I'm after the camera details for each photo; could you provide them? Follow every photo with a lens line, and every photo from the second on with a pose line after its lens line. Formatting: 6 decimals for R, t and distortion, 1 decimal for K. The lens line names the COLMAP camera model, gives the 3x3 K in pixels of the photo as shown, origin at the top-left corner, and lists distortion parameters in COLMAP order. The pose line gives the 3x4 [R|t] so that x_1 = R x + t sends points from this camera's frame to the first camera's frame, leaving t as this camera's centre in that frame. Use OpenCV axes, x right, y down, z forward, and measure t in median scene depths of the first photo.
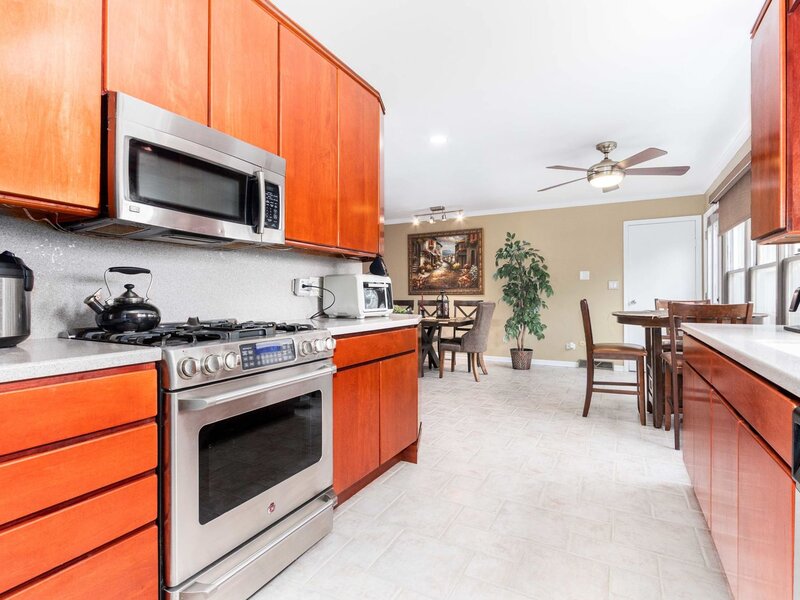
lens RADIAL K [[413.3, 0, 399.4], [0, 413.3, 297.0], [0, 0, 1]] dist [0.001991, 0.000185]
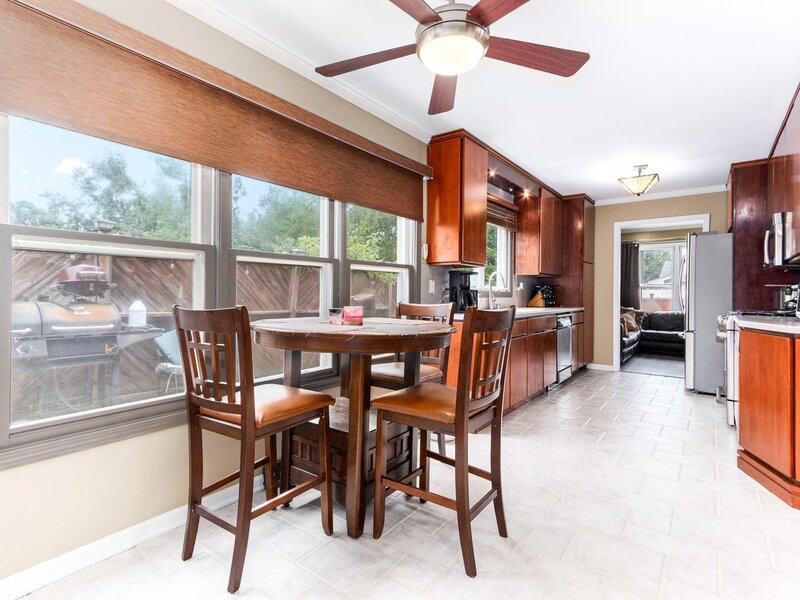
lens RADIAL K [[413.3, 0, 400.4], [0, 413.3, 299.1], [0, 0, 1]] dist [0.001991, 0.000185]
pose [[-0.990301, 0.002434, 0.138920, 0.367902], [0.003406, 0.999971, 0.006757, 0.000877], [-0.138900, 0.007164, -0.990281, 1.105935]]
